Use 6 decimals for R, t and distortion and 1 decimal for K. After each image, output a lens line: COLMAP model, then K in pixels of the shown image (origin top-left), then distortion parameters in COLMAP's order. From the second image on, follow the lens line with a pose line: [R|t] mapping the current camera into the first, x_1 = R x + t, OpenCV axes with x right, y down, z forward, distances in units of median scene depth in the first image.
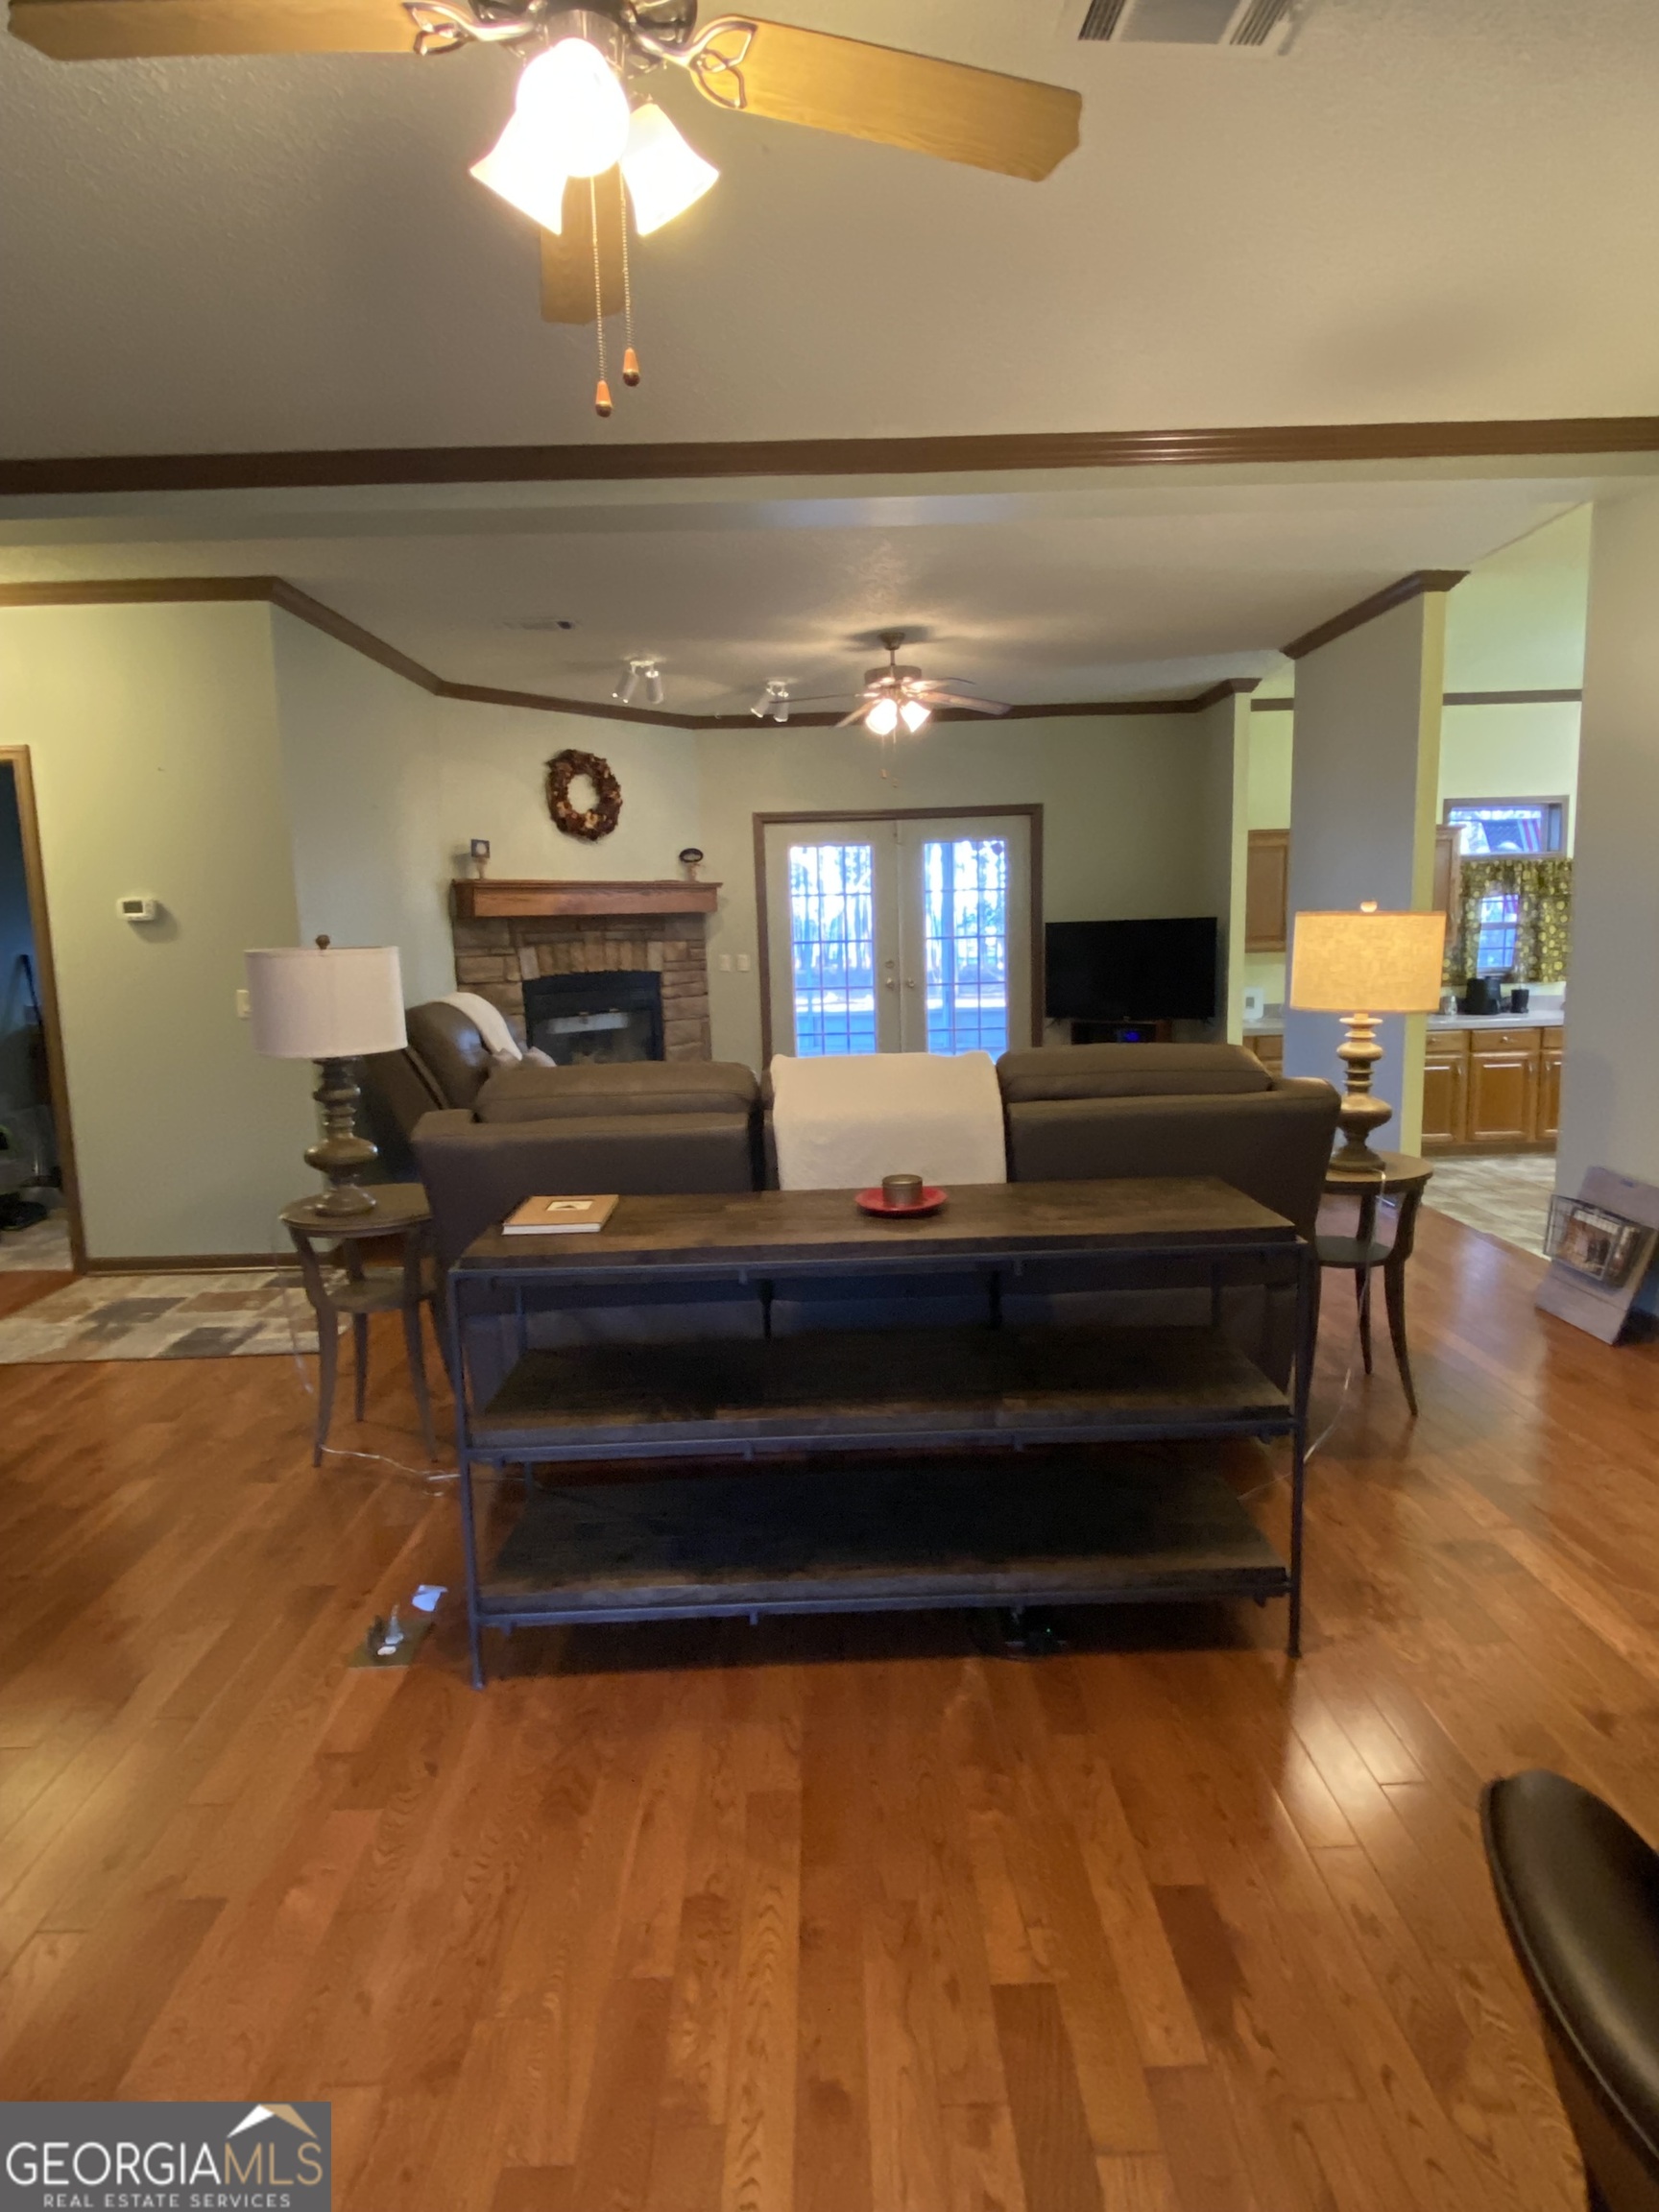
lens RADIAL K [[1134.9, 0, 829.5], [0, 1134.9, 1106.0], [0, 0, 1]] dist [0.003353, 0.000254]
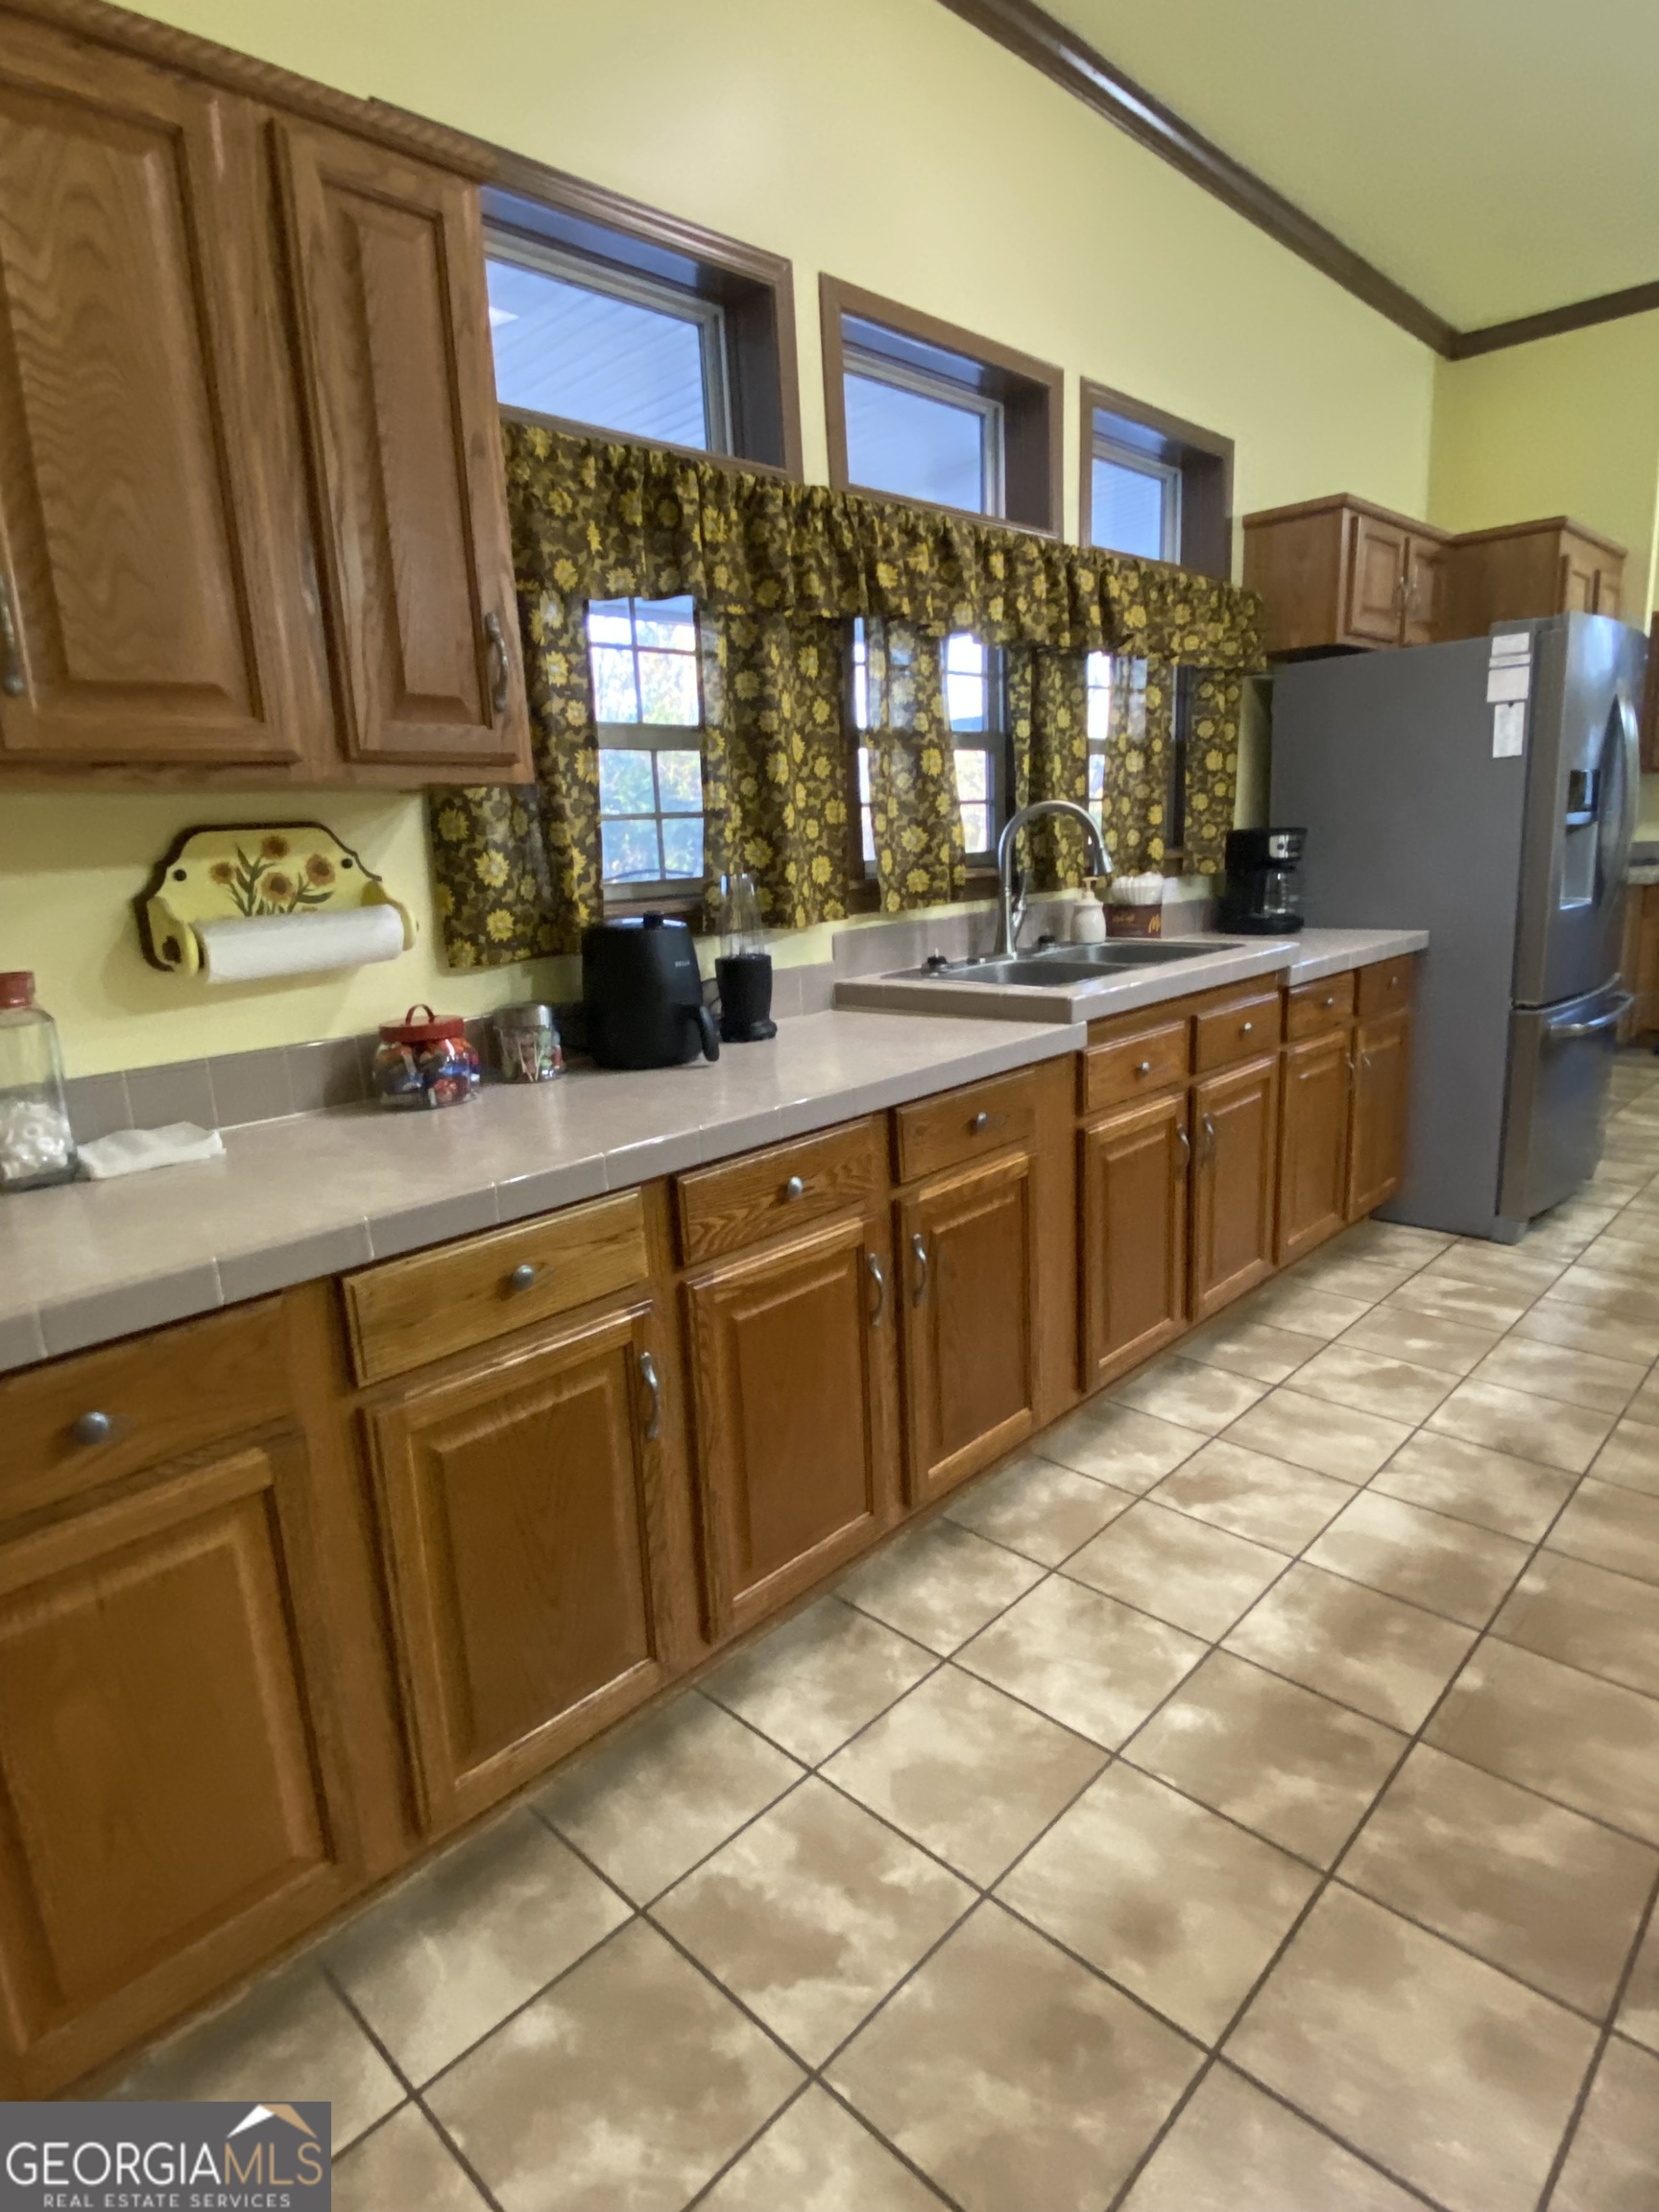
lens RADIAL K [[1208.5, 0, 829.5], [0, 1208.5, 1106.0], [0, 0, 1]] dist [0.000424, -0.001596]
pose [[0.699430, -0.159220, 0.696740, 0.407482], [0.141028, 0.986448, 0.083851, -0.088000], [-0.700649, 0.039612, 0.712406, 0.773454]]
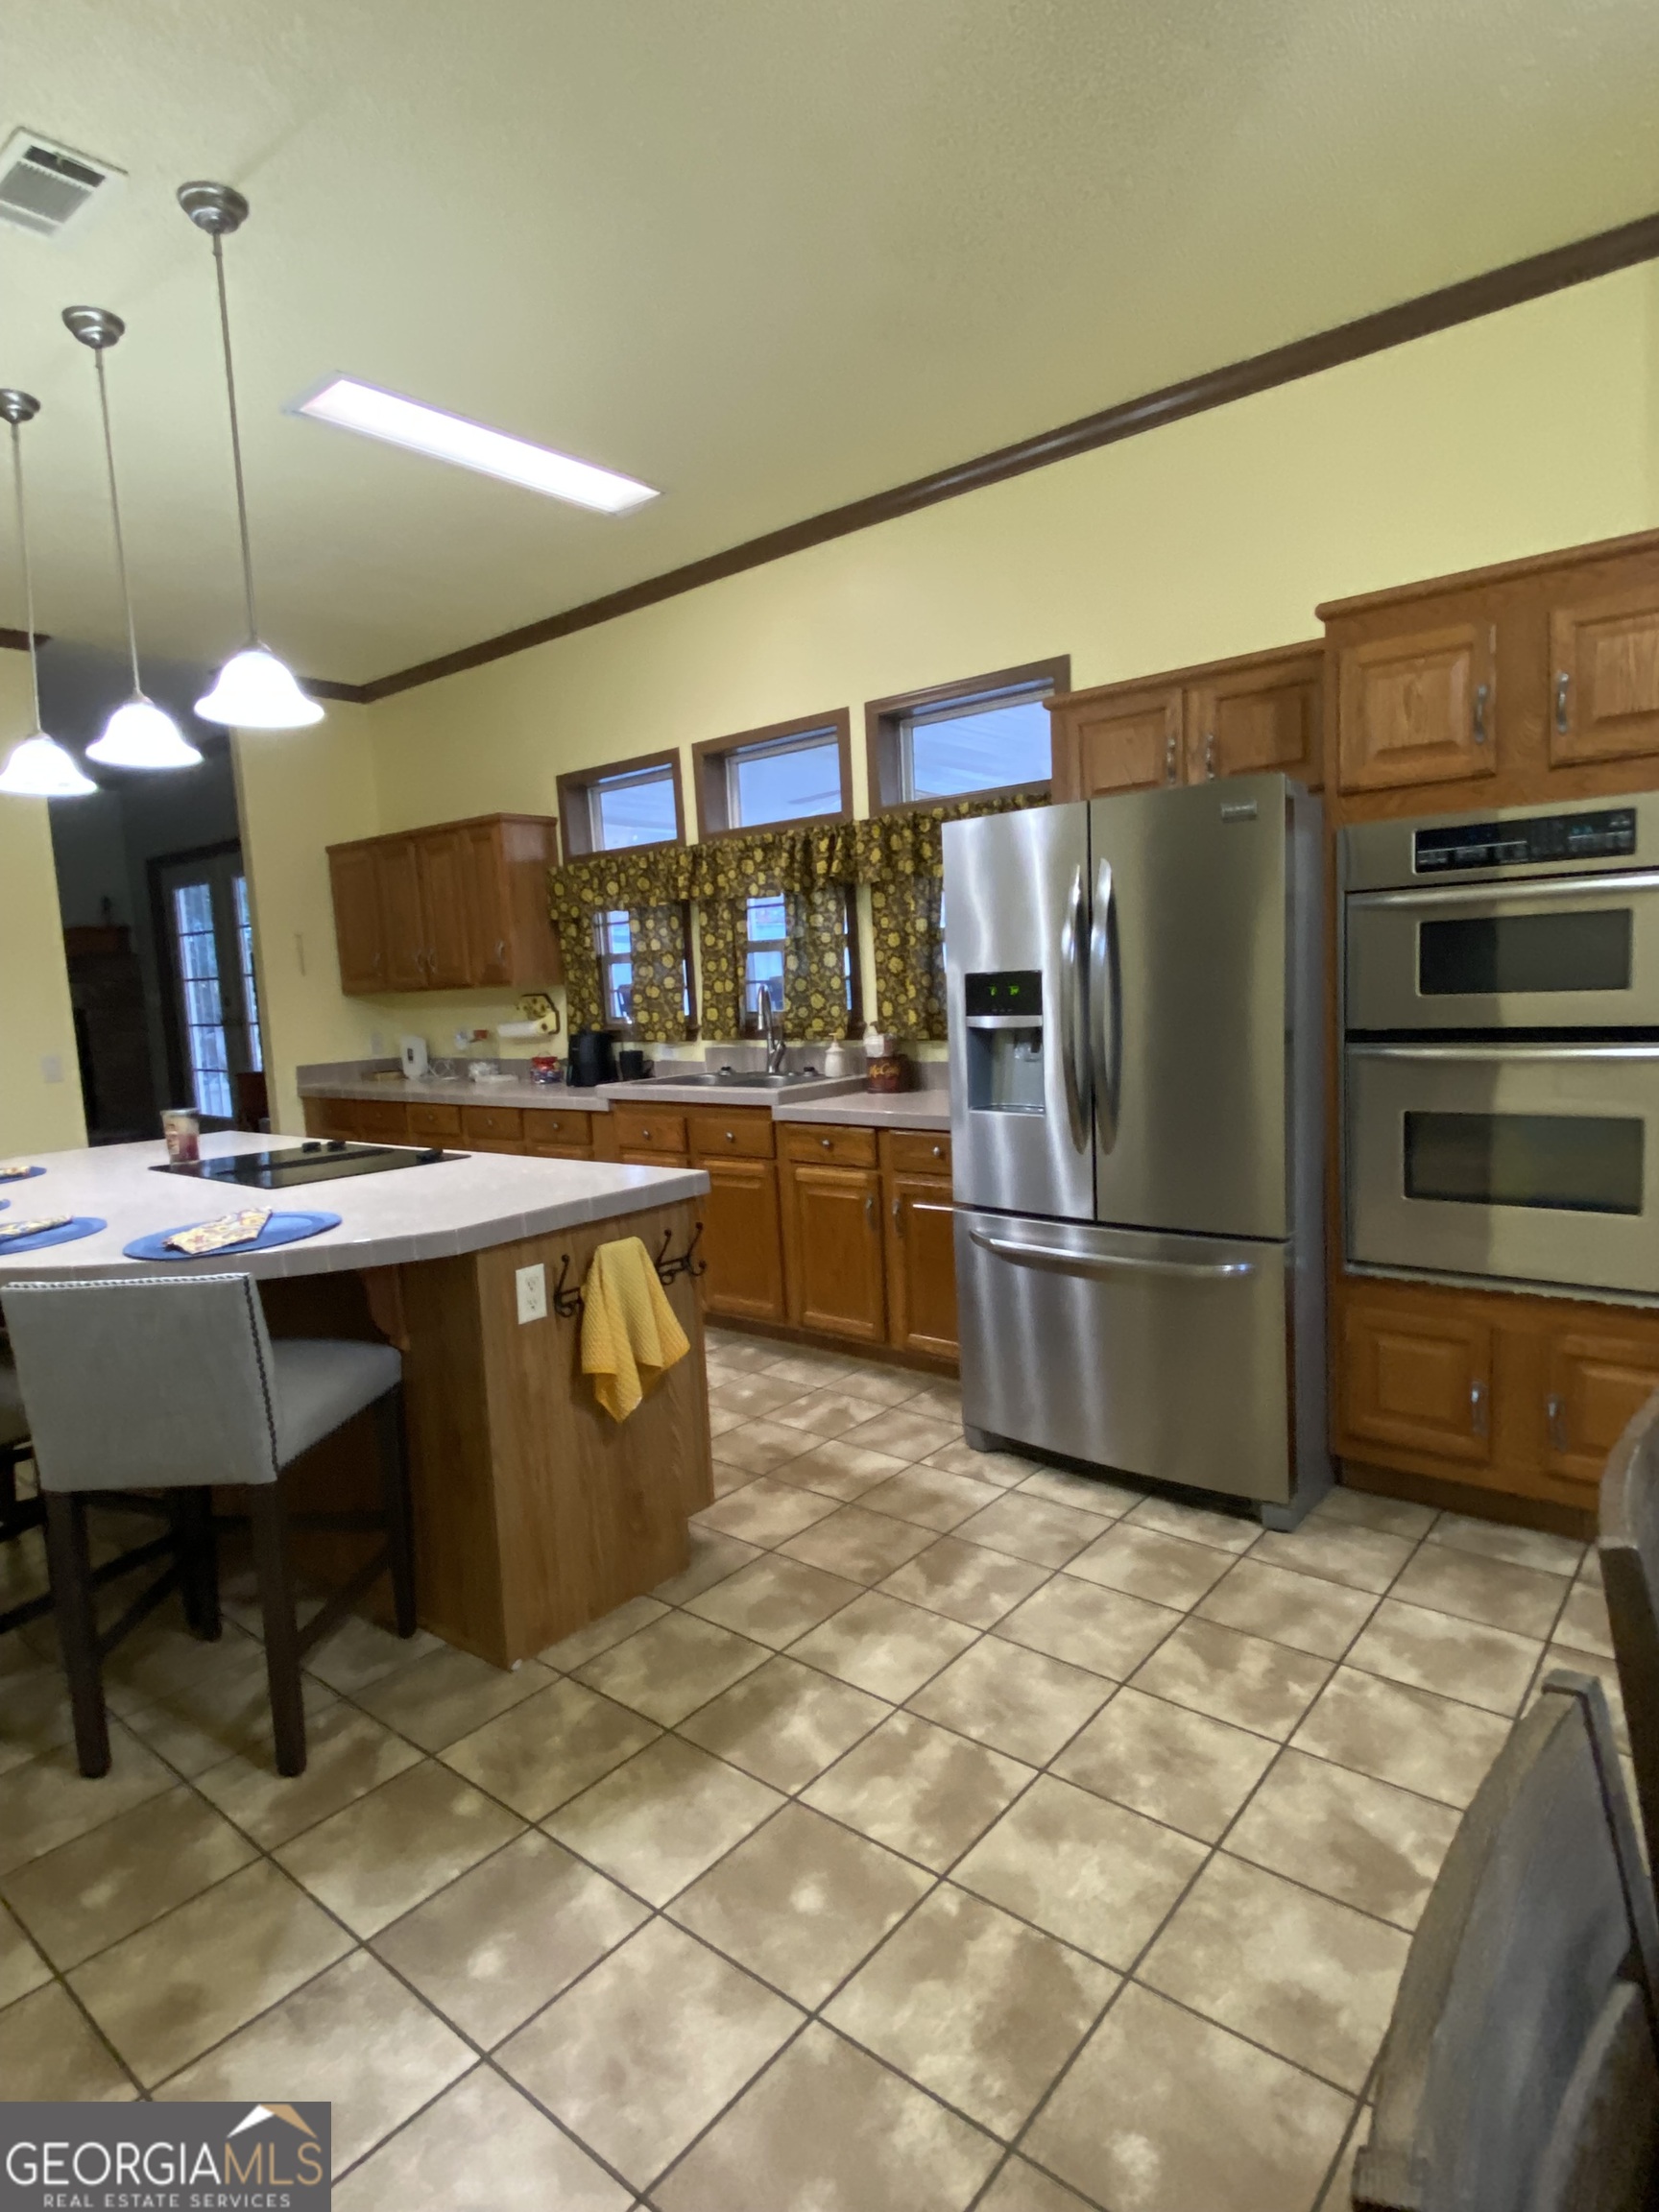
lens RADIAL K [[1208.5, 0, 829.5], [0, 1208.5, 1106.0], [0, 0, 1]] dist [0.000424, -0.001596]
pose [[0.761345, 0.068960, -0.644669, 1.152615], [-0.087136, 0.996190, 0.003656, -0.083024], [0.642465, 0.053390, 0.764453, 0.537211]]
